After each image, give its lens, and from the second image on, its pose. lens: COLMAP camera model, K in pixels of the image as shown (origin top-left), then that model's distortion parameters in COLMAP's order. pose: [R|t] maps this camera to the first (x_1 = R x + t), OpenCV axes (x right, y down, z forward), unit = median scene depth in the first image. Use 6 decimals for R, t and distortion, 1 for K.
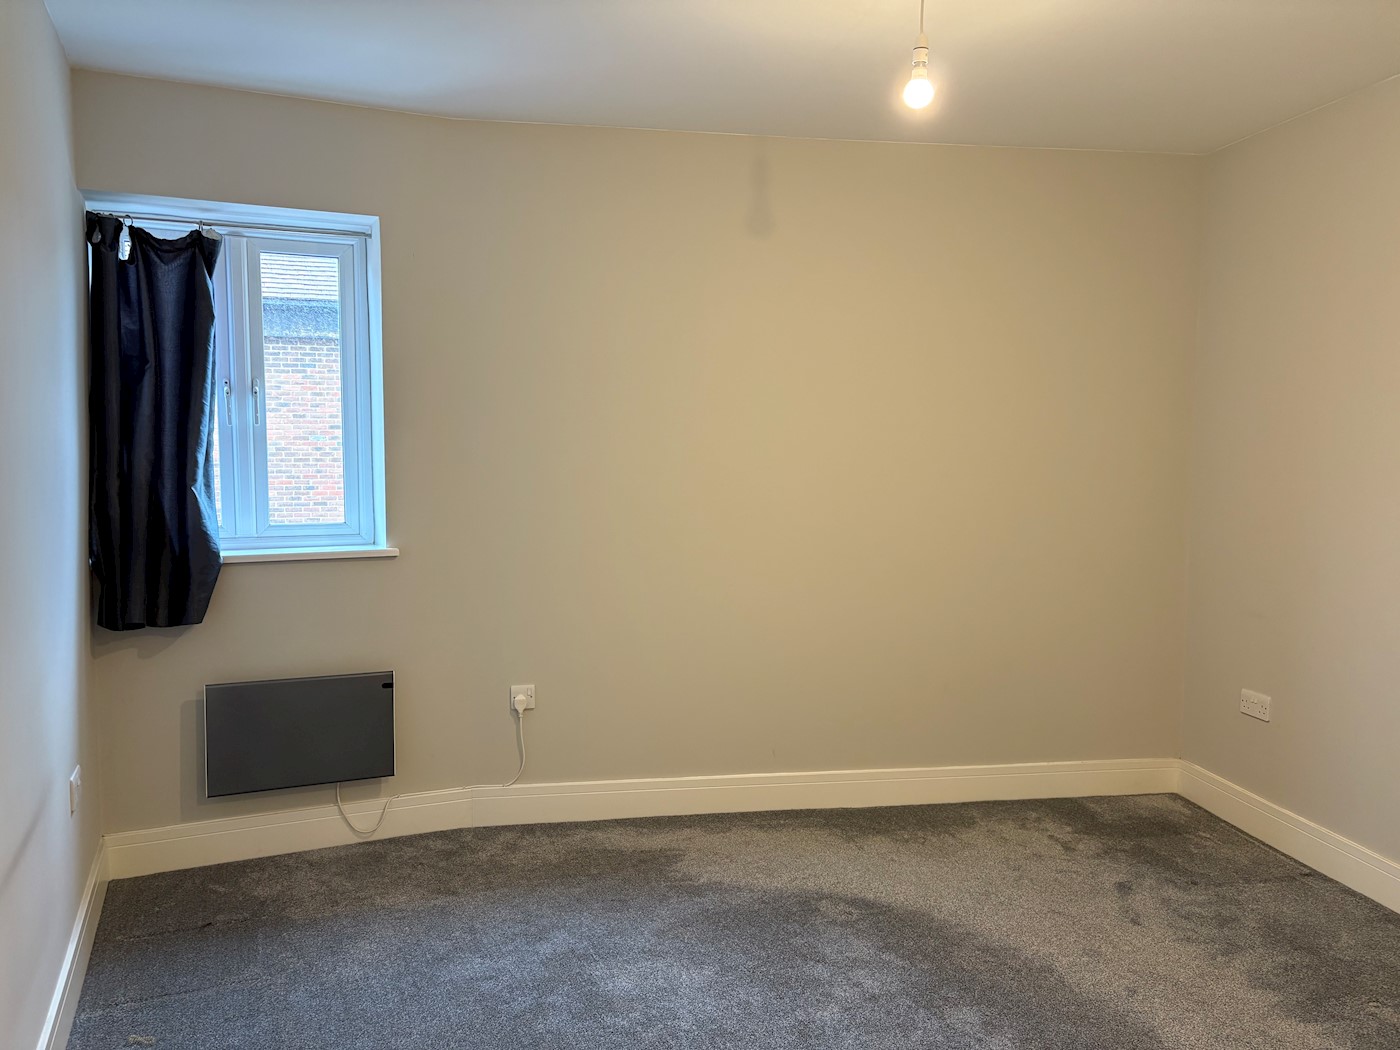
lens RADIAL K [[1059.3, 0, 696.6], [0, 1059.3, 527.3], [0, 0, 1]] dist [0.054754, -0.057107]
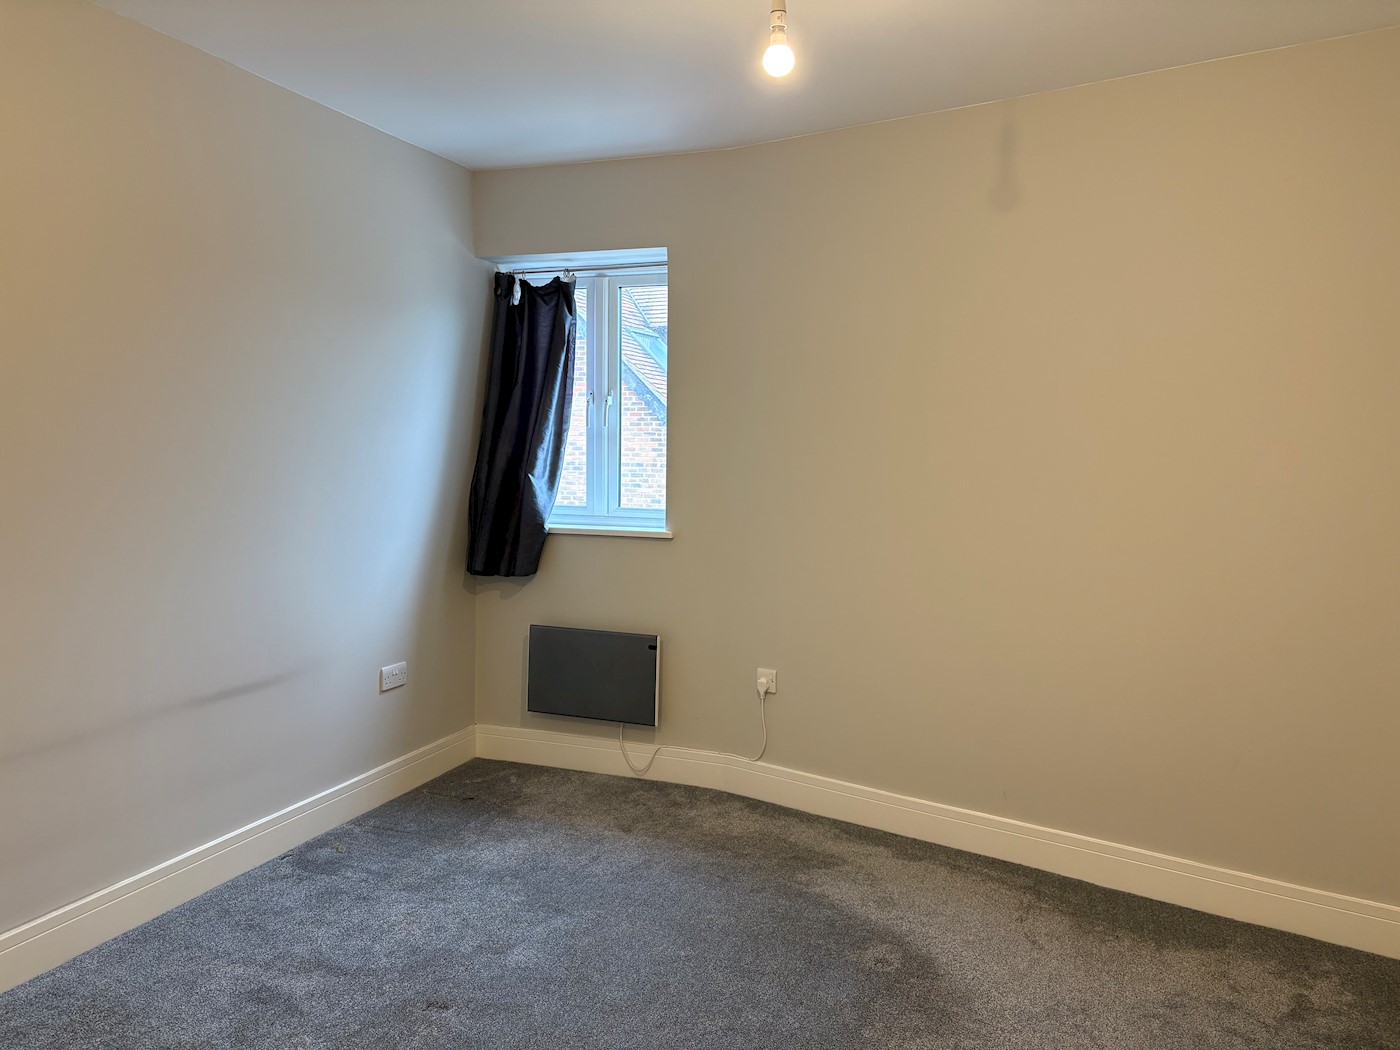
lens RADIAL K [[1059.3, 0, 696.6], [0, 1059.3, 527.3], [0, 0, 1]] dist [0.054754, -0.057107]
pose [[0.707660, 0.062057, -0.703823, 0.577658], [-0.067268, 0.997528, 0.020318, -0.011274], [0.703344, 0.032967, 0.710085, 0.210323]]
